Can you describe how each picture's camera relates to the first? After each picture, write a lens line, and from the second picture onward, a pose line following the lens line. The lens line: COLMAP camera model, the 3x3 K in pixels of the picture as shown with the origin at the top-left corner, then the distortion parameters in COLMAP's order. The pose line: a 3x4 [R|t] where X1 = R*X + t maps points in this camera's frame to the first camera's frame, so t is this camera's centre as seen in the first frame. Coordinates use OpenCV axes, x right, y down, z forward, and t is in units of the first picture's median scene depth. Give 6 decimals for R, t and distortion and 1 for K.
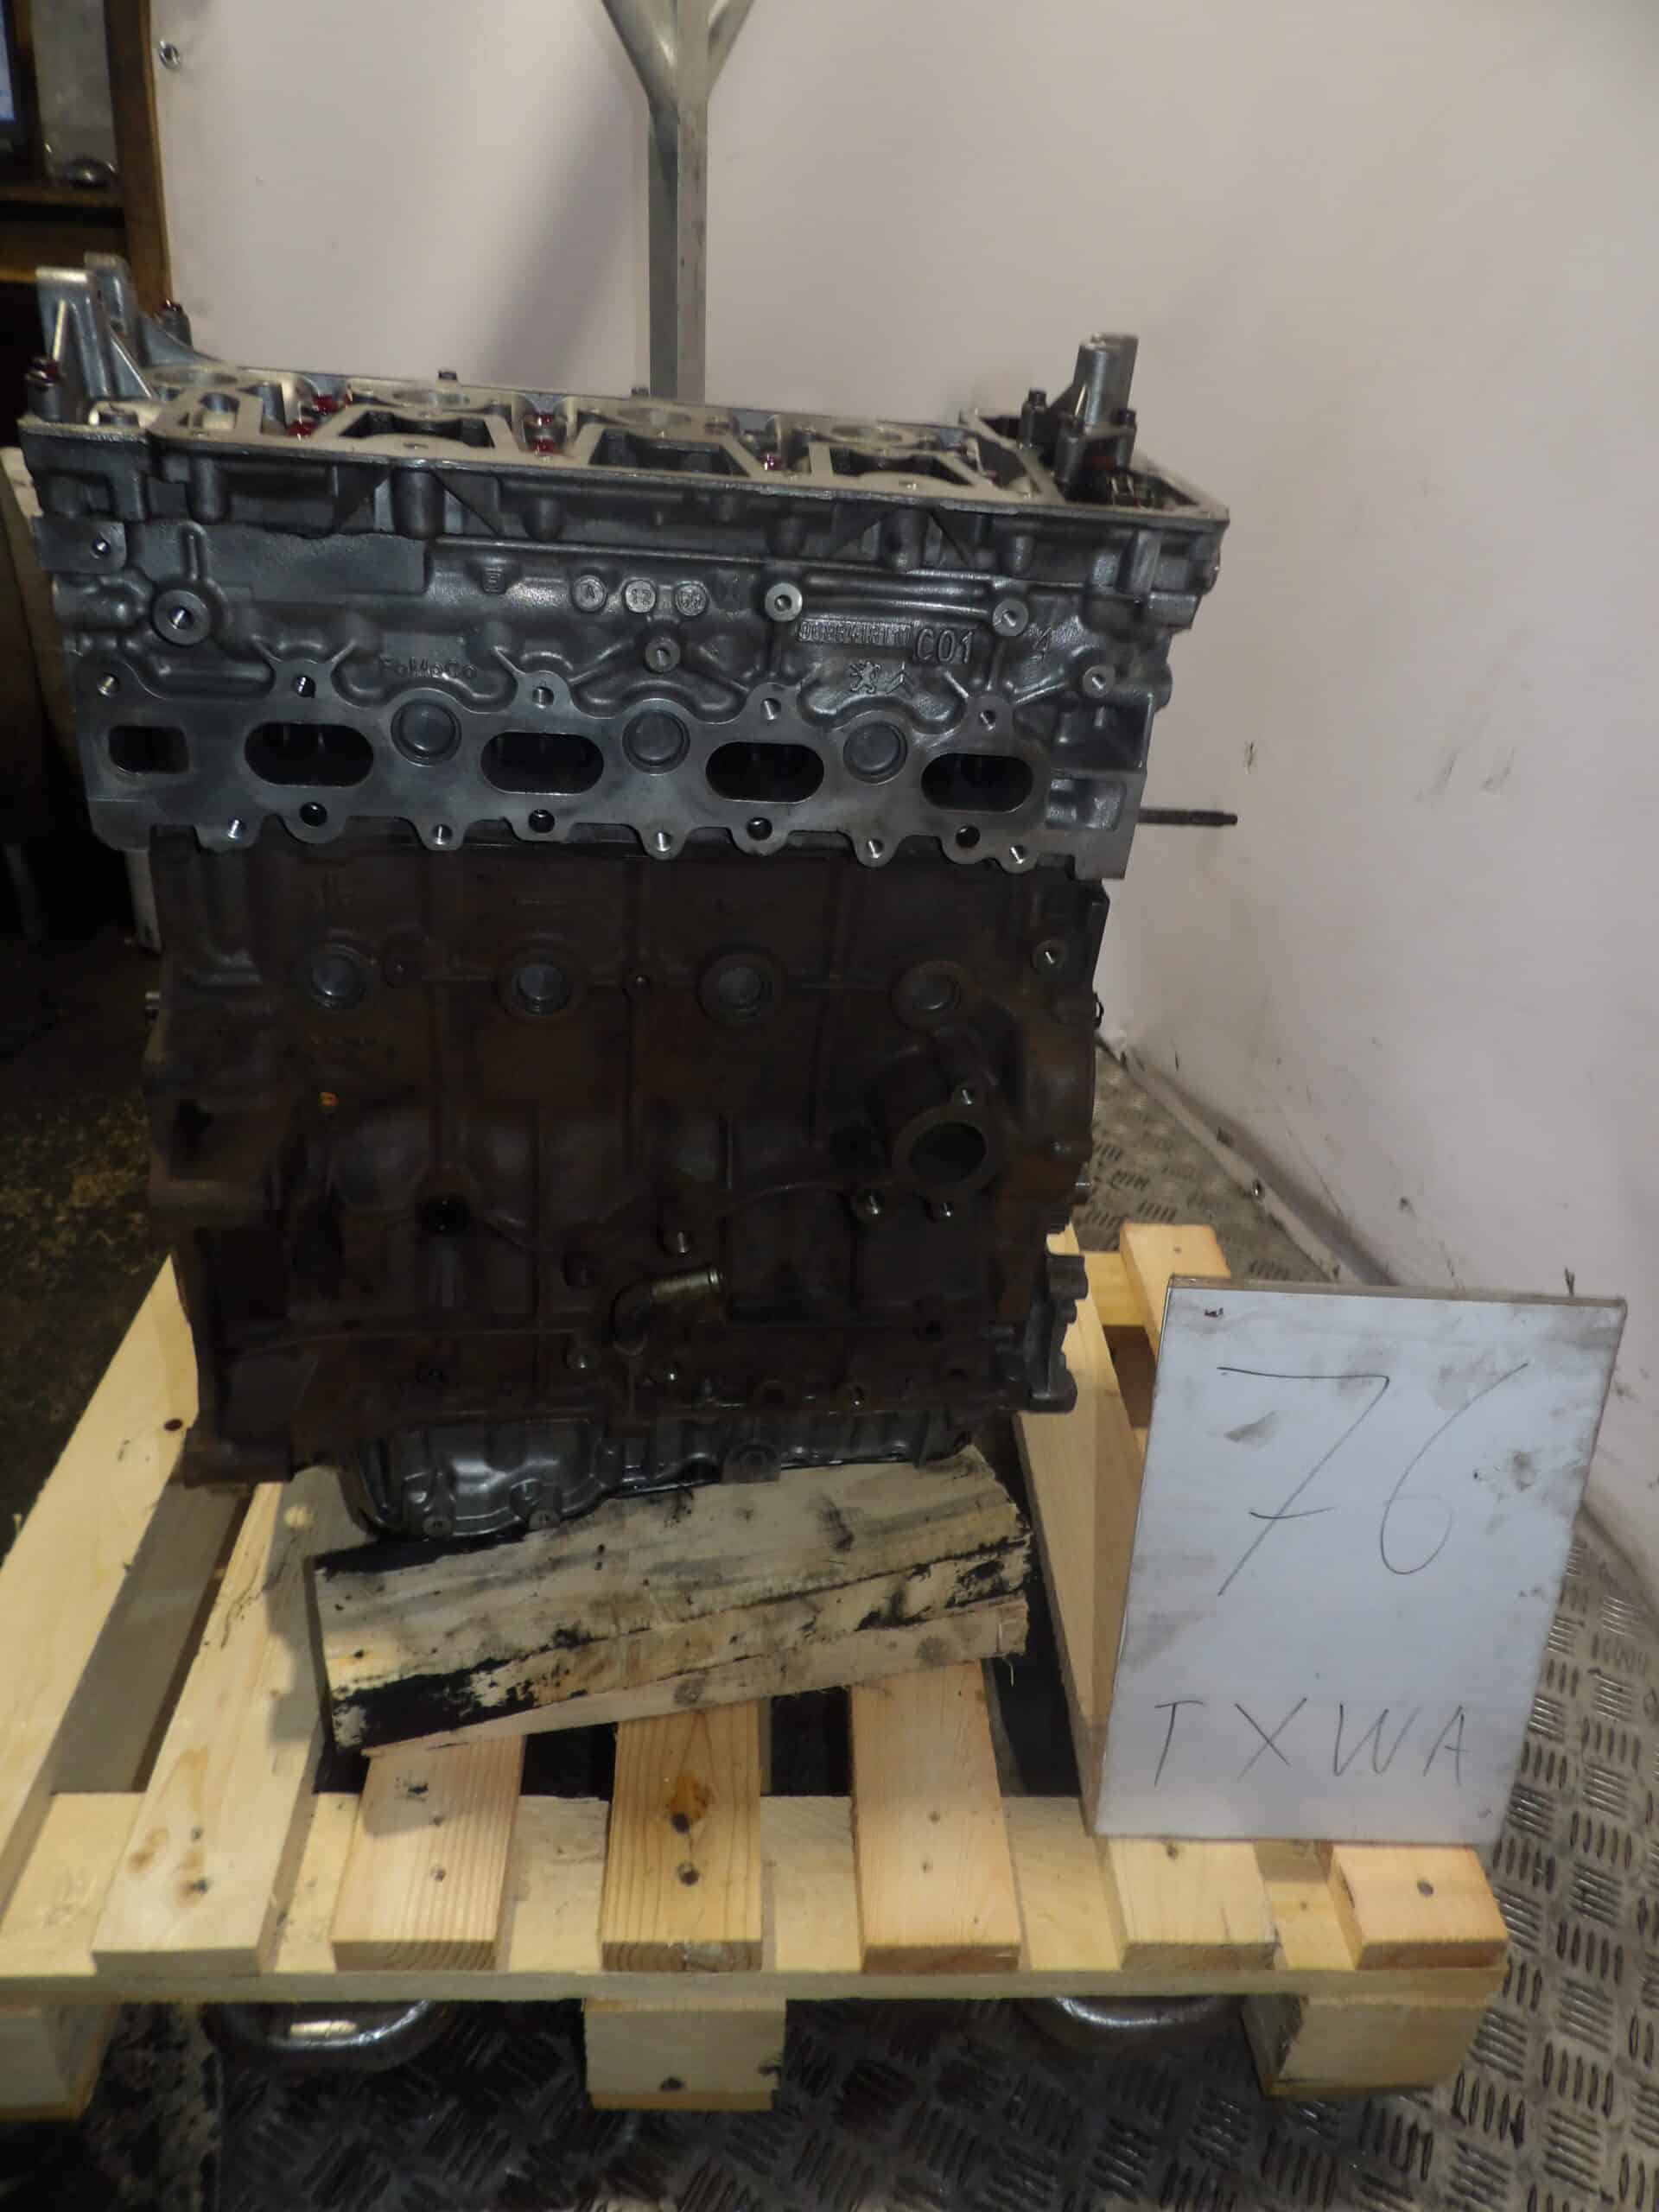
lens RADIAL K [[1570.0, 0, 829.5], [0, 1570.0, 1106.0], [0, 0, 1]] dist [0.006895, 0.001944]
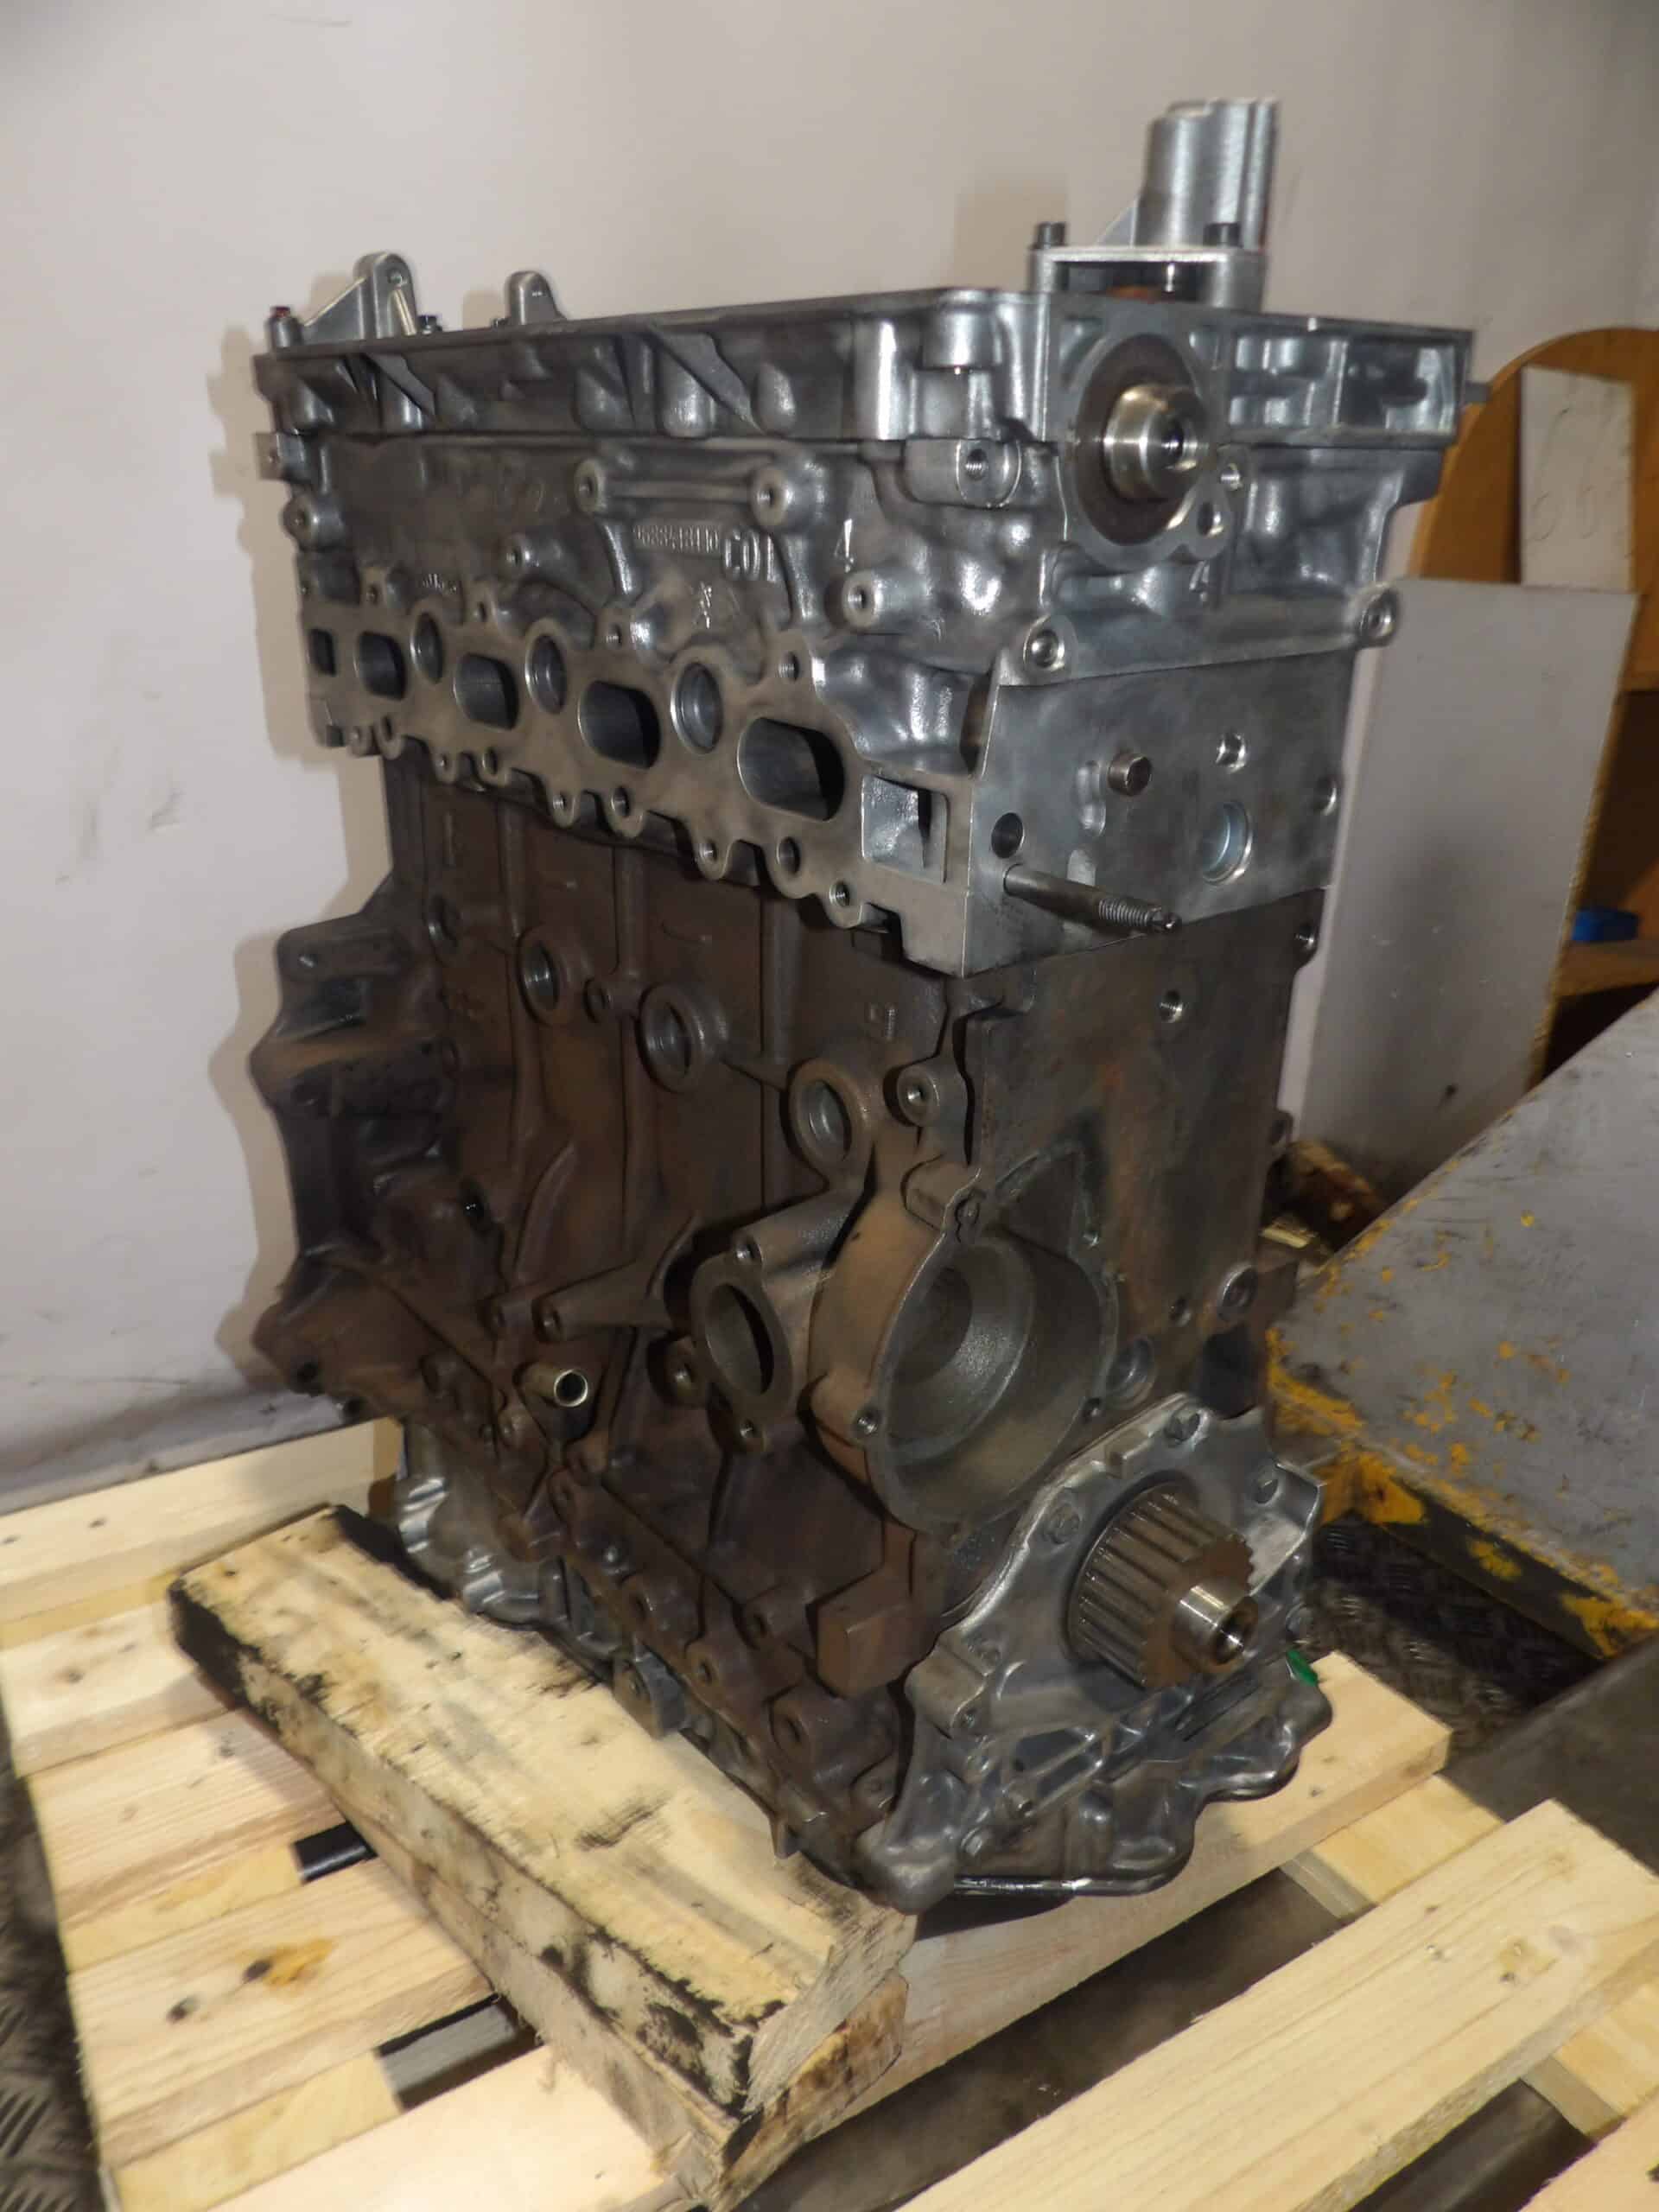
lens RADIAL K [[1598.9, 0, 829.5], [0, 1598.9, 1106.0], [0, 0, 1]] dist [-0.026721, 0.000348]
pose [[0.502581, 0.244324, -0.829288, 0.603629], [-0.419457, 0.907679, 0.013212, -0.079712], [0.755955, 0.341211, 0.558665, 0.595625]]
